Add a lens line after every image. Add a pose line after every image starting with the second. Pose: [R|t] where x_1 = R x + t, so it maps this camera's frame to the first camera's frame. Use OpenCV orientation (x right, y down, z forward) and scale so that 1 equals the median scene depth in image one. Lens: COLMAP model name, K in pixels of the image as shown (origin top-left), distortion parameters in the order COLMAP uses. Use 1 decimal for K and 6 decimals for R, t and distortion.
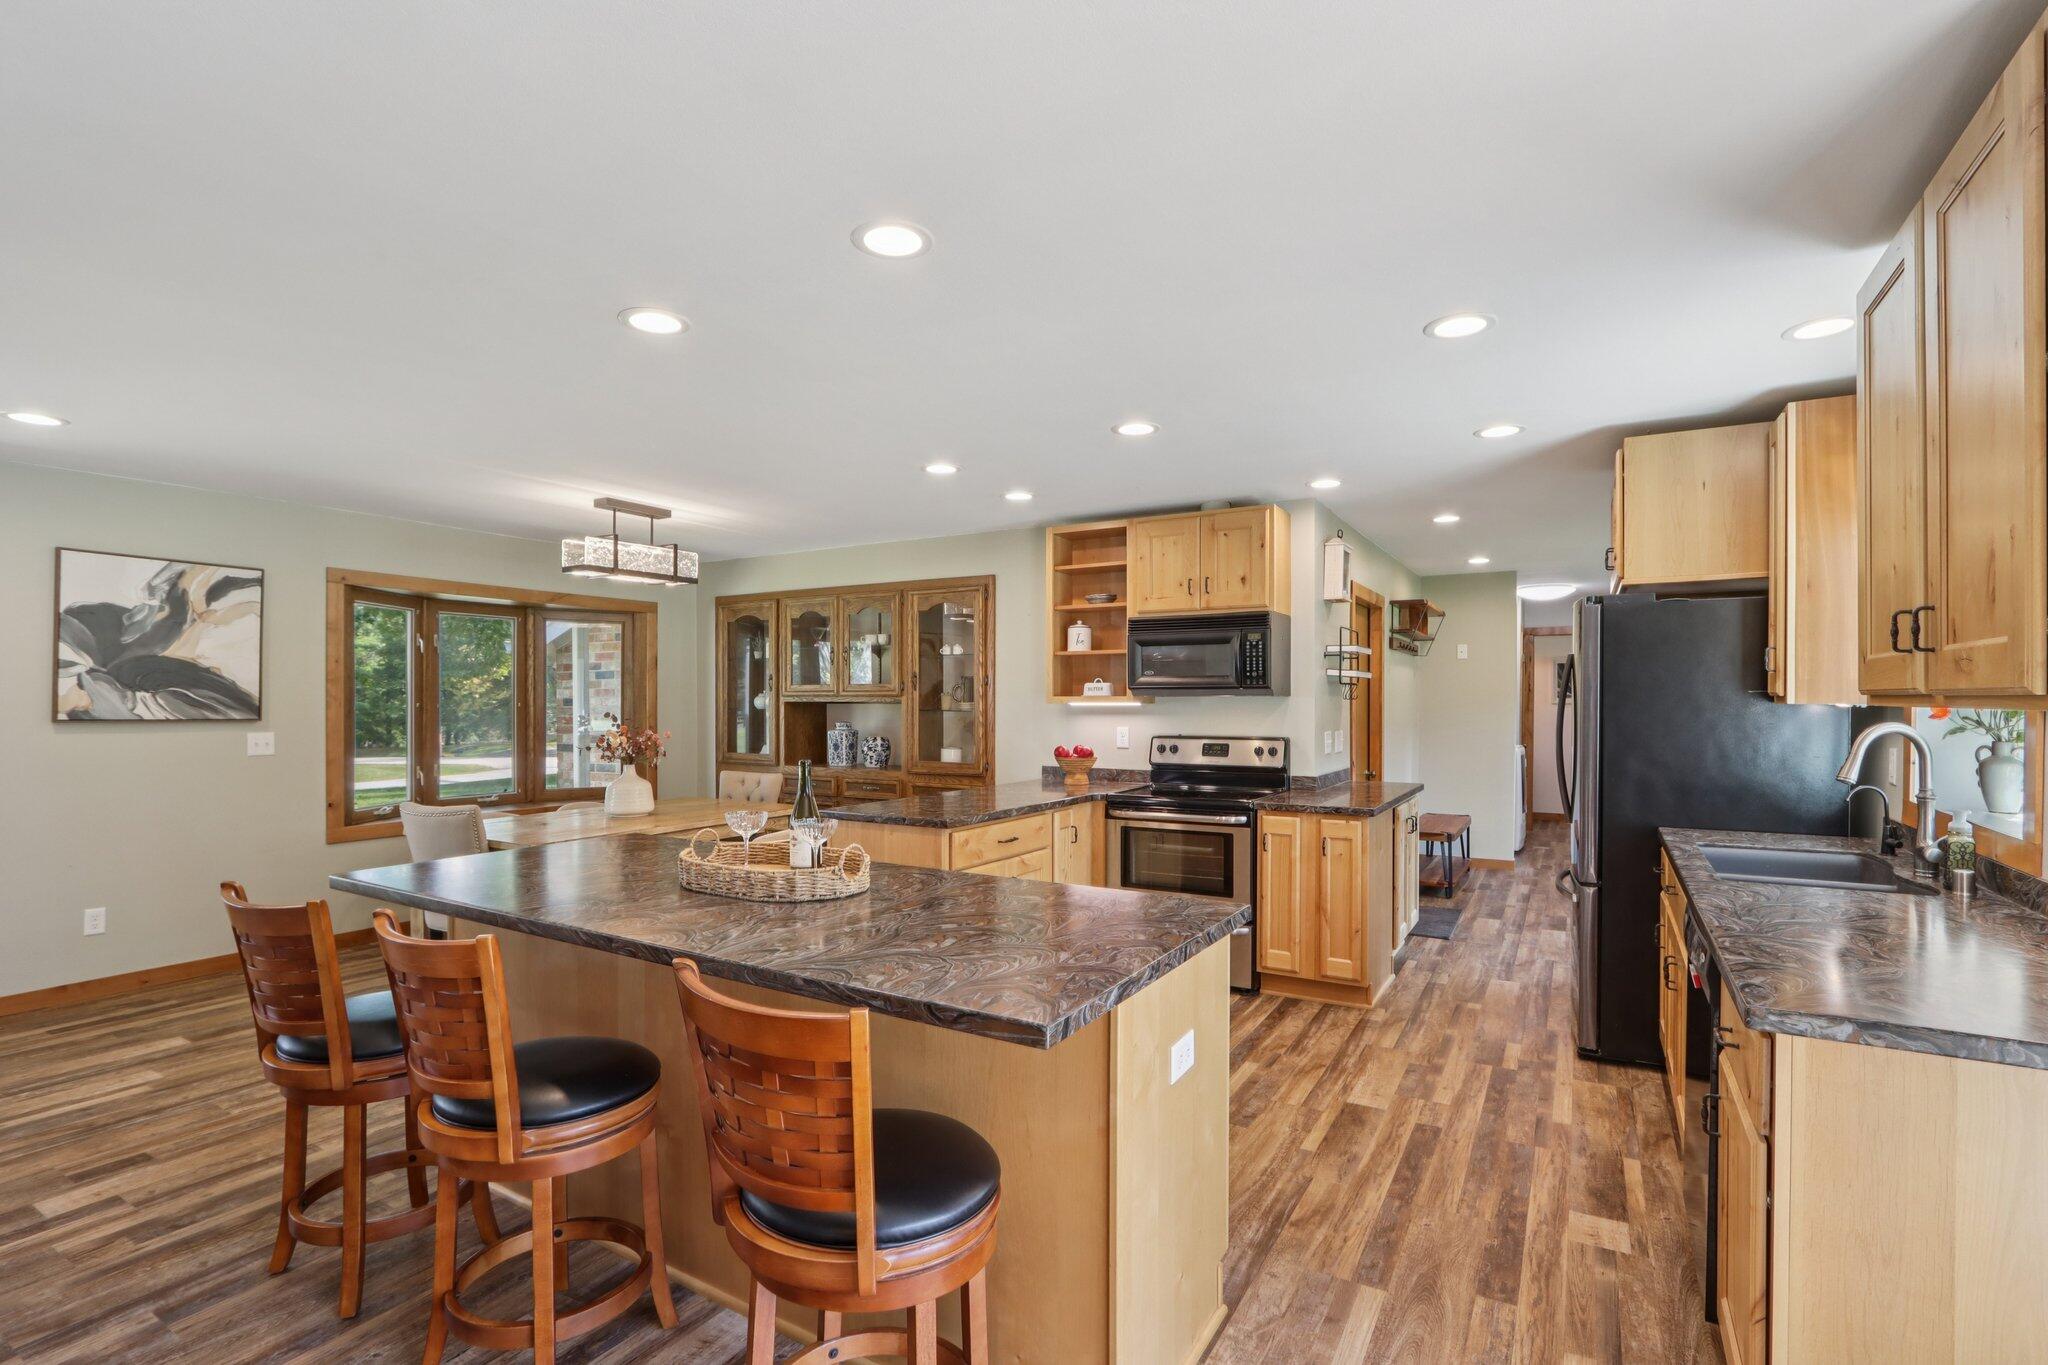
lens RADIAL K [[950.1, 0, 1021.1], [0, 950.1, 689.3], [0, 0, 1]] dist [-0.018748, 0.002022]
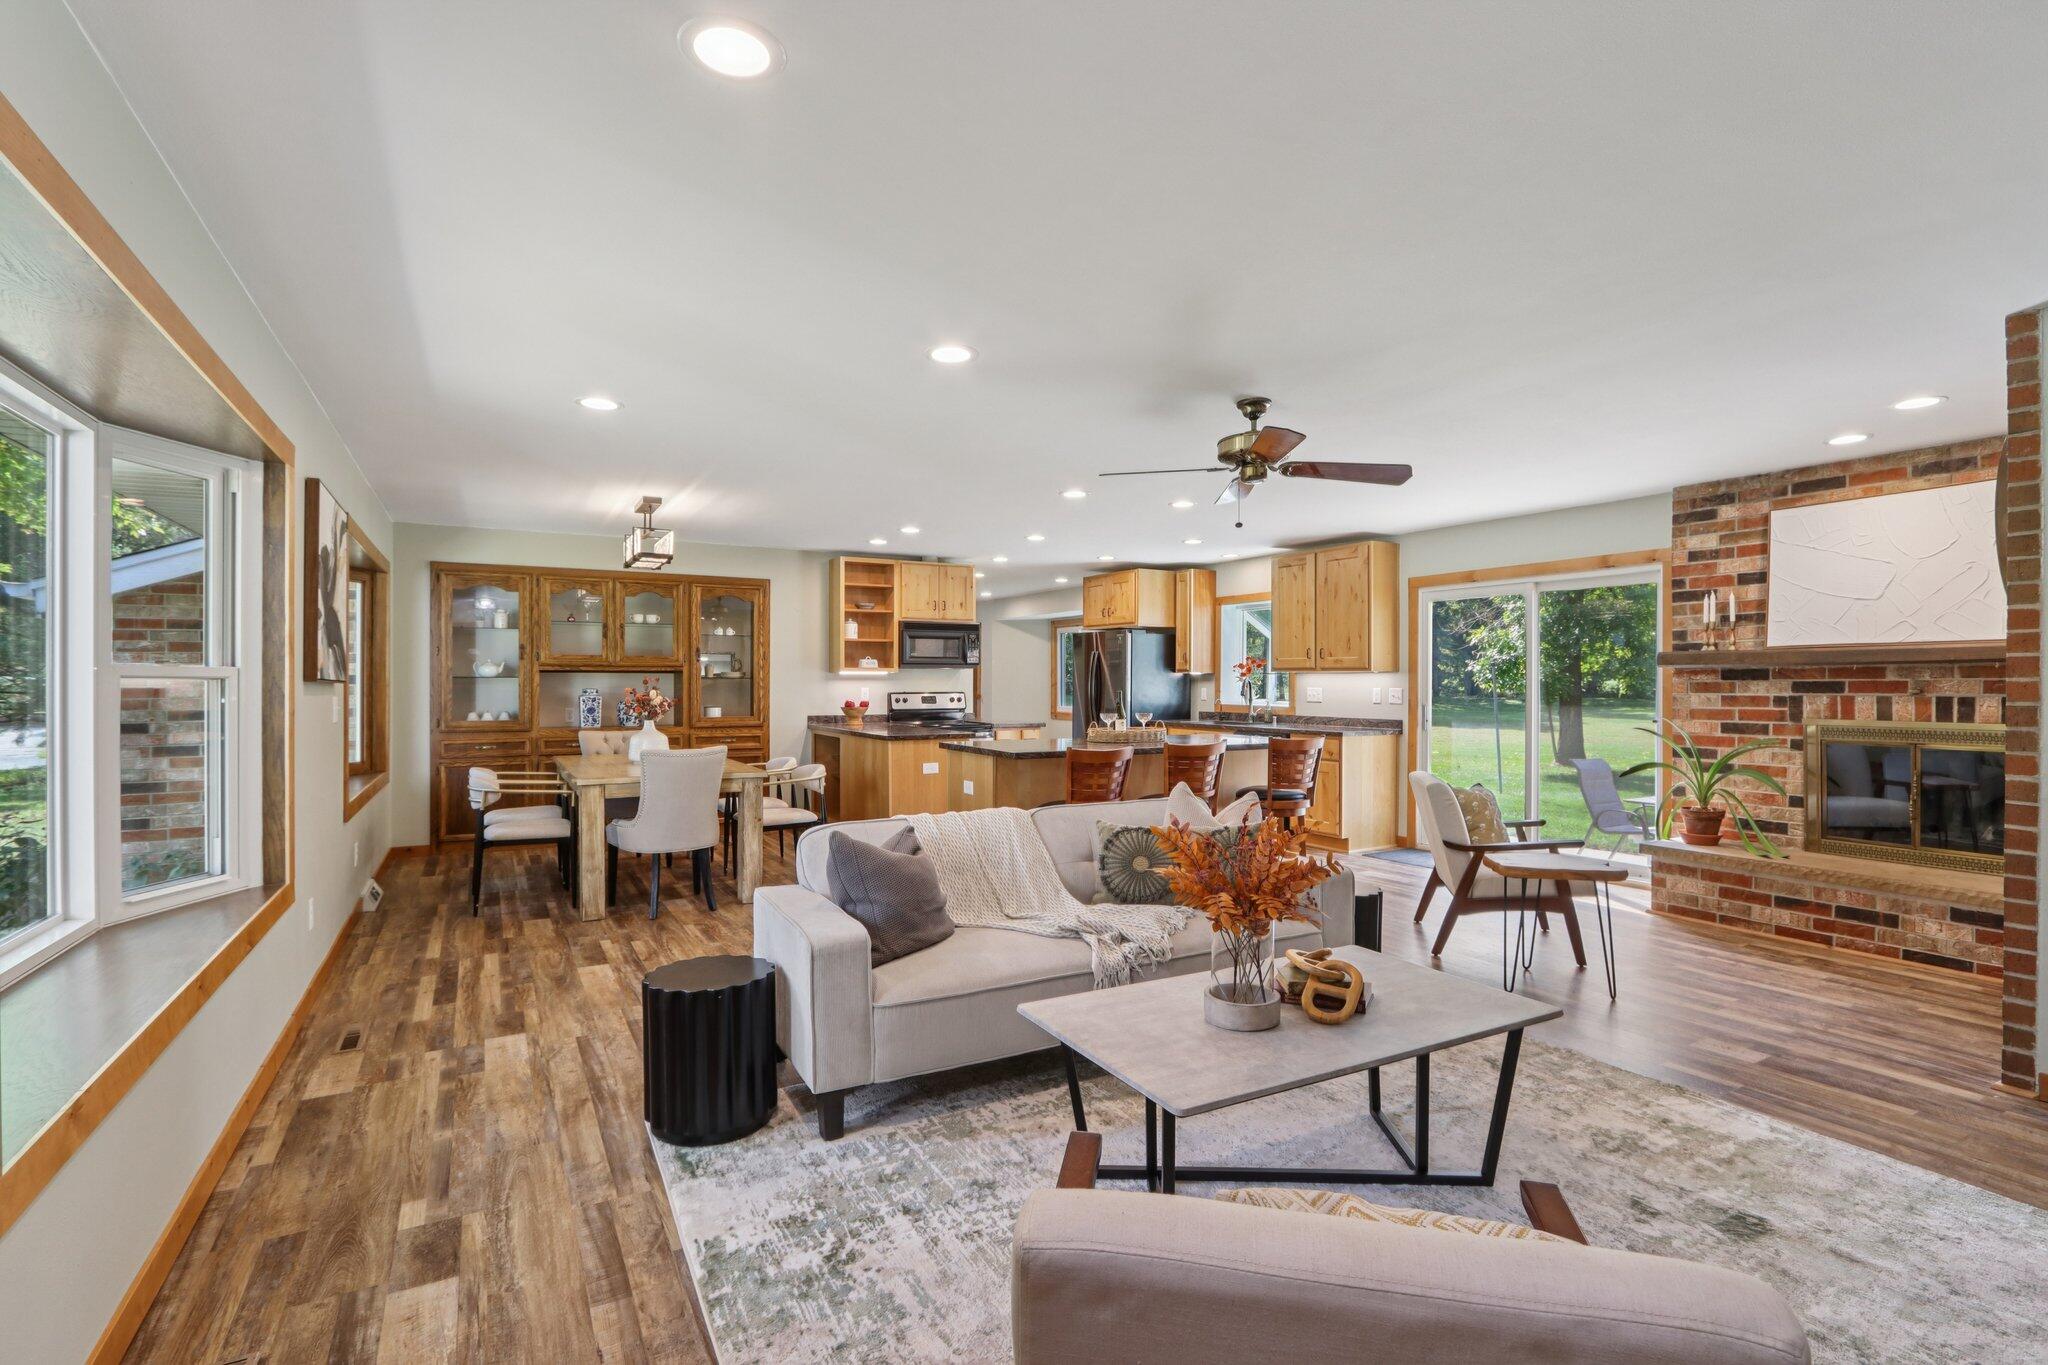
lens RADIAL K [[950.1, 0, 1021.1], [0, 950.1, 689.3], [0, 0, 1]] dist [-0.018748, 0.002022]
pose [[0.498100, -0.009771, 0.867064, -1.191810], [-0.016740, 0.999642, 0.020881, 0.005801], [-0.866958, -0.024916, 0.497758, -0.003447]]
